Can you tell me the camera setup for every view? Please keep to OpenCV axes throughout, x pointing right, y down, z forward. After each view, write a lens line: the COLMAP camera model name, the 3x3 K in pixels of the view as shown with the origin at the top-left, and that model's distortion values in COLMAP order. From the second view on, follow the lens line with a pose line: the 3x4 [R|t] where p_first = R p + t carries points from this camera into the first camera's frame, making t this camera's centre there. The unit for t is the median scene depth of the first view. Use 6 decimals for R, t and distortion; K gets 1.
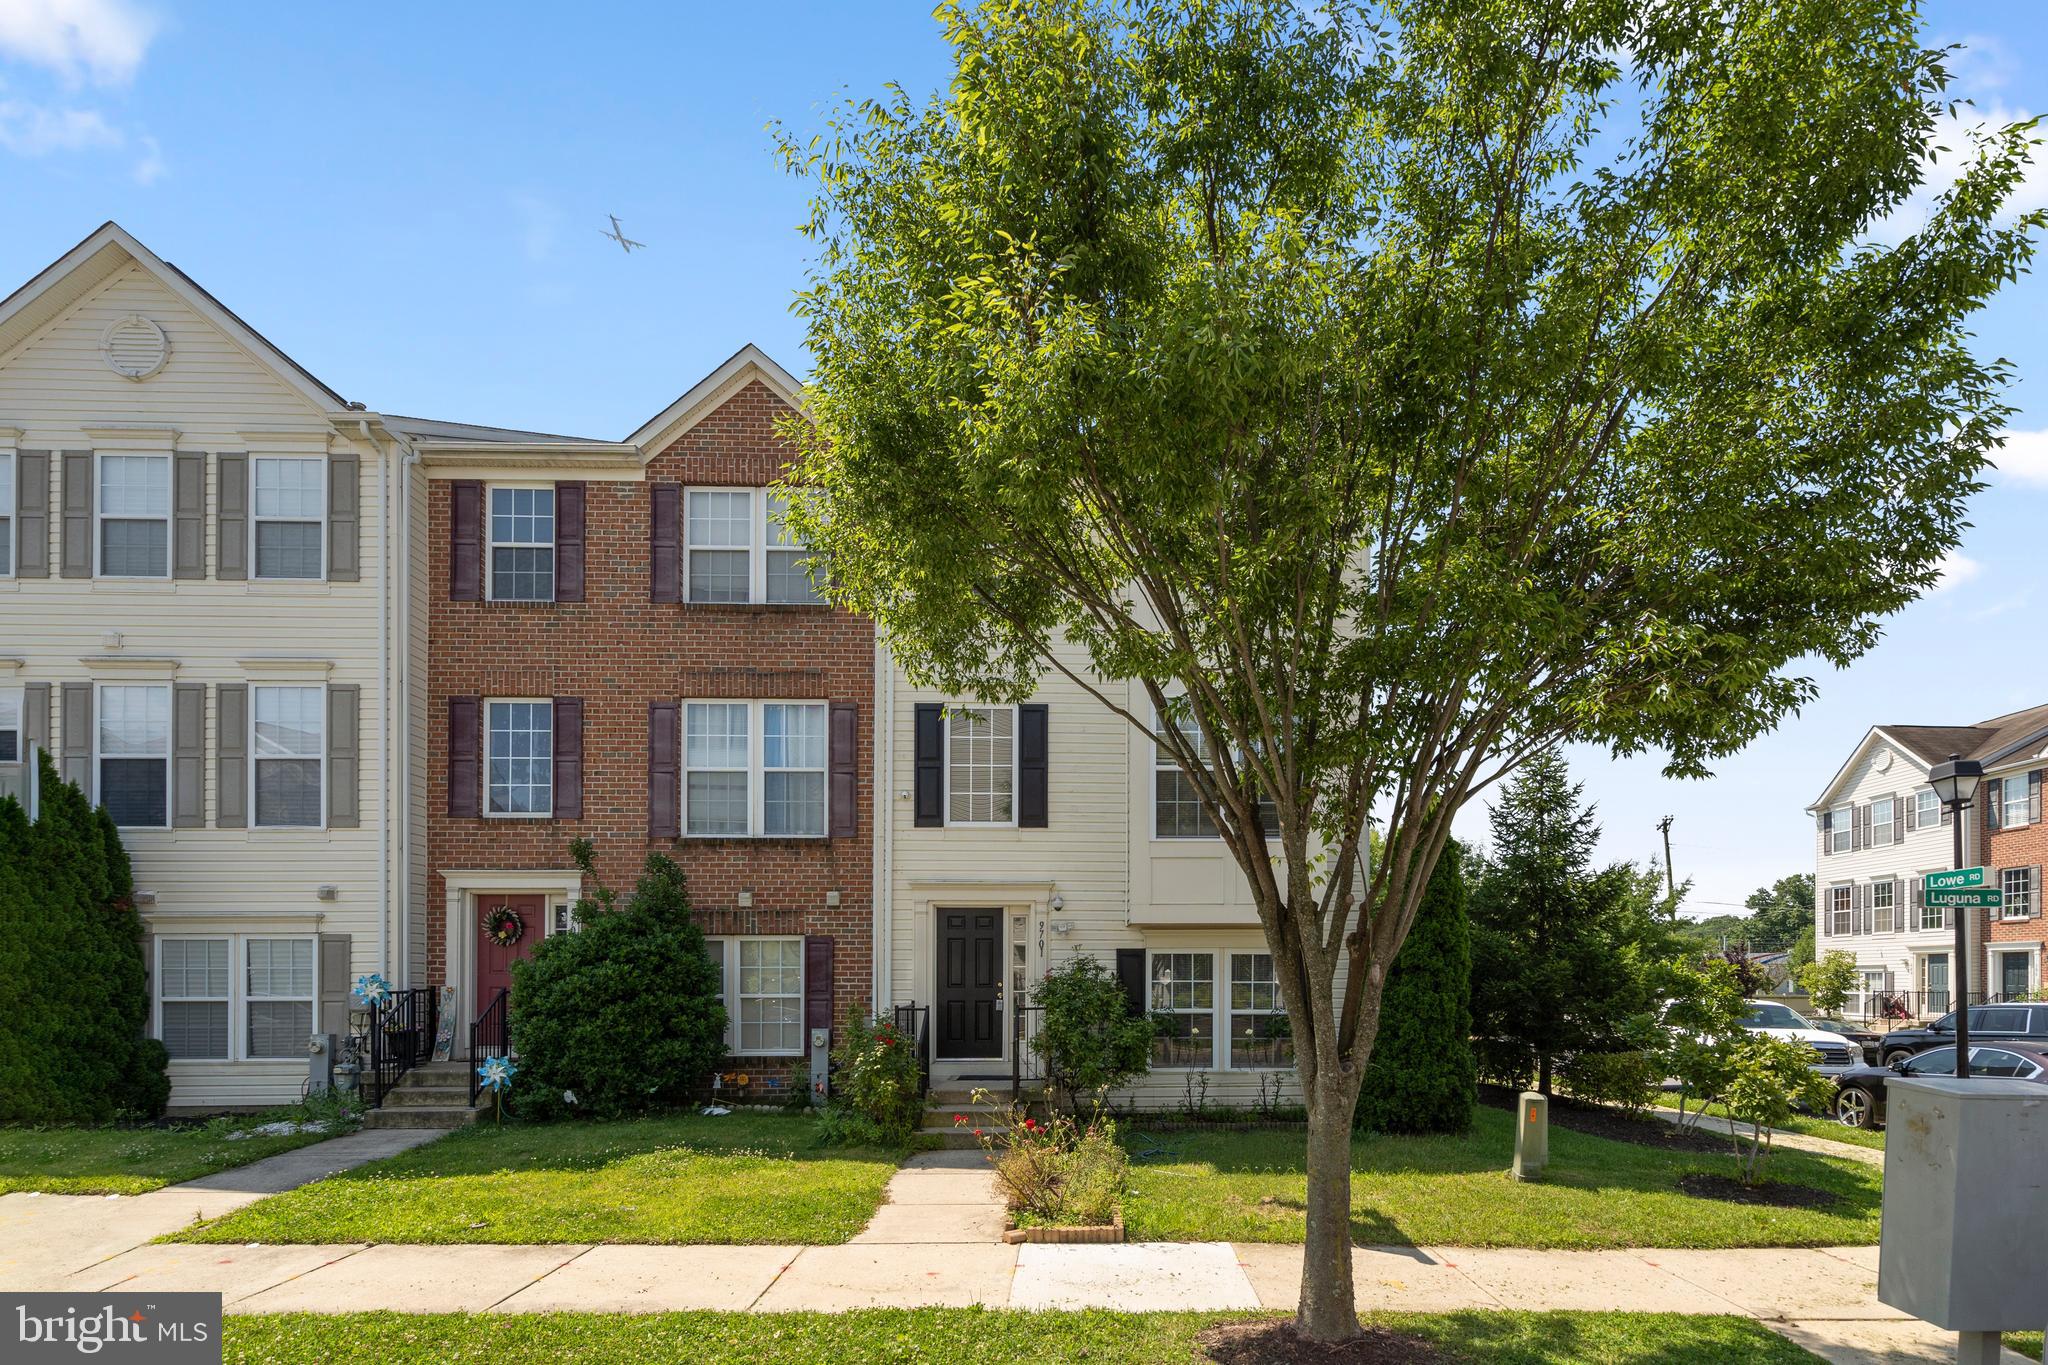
lens RADIAL K [[954.9, 0, 1032.9], [0, 954.9, 693.0], [0, 0, 1]] dist [-0.001093, 0.000343]
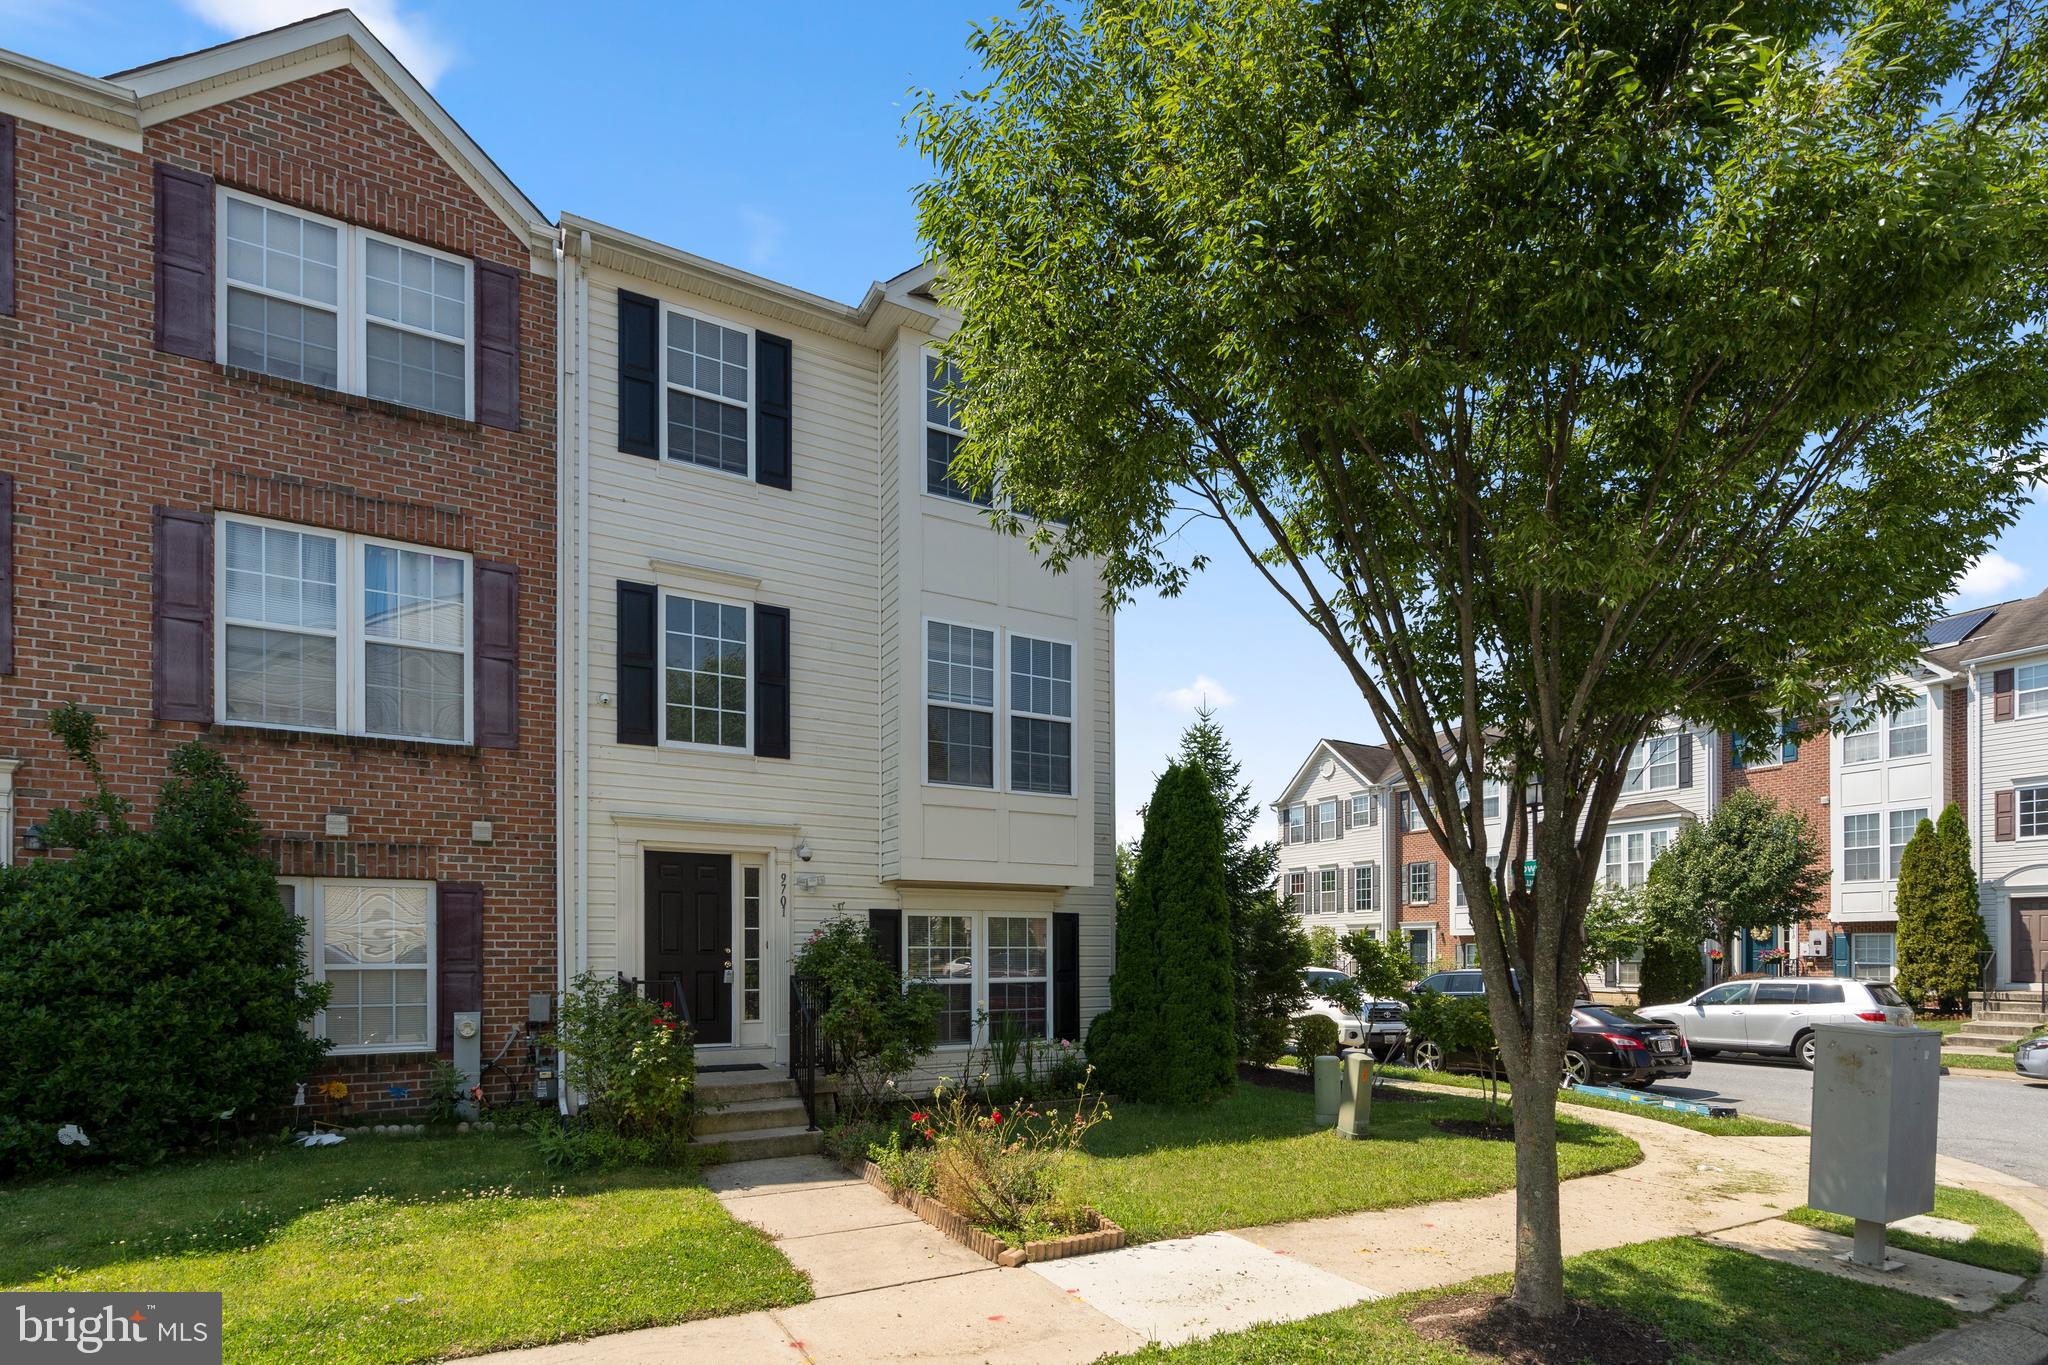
lens RADIAL K [[1053.7, 0, 1023.6], [0, 1053.7, 677.1], [0, 0, 1]] dist [0.001920, -0.000035]
pose [[0.869702, 0.126446, 0.477105, -0.240845], [-0.143541, 0.989644, -0.000626, 0.043080], [-0.472243, -0.067940, 0.878846, 0.123675]]
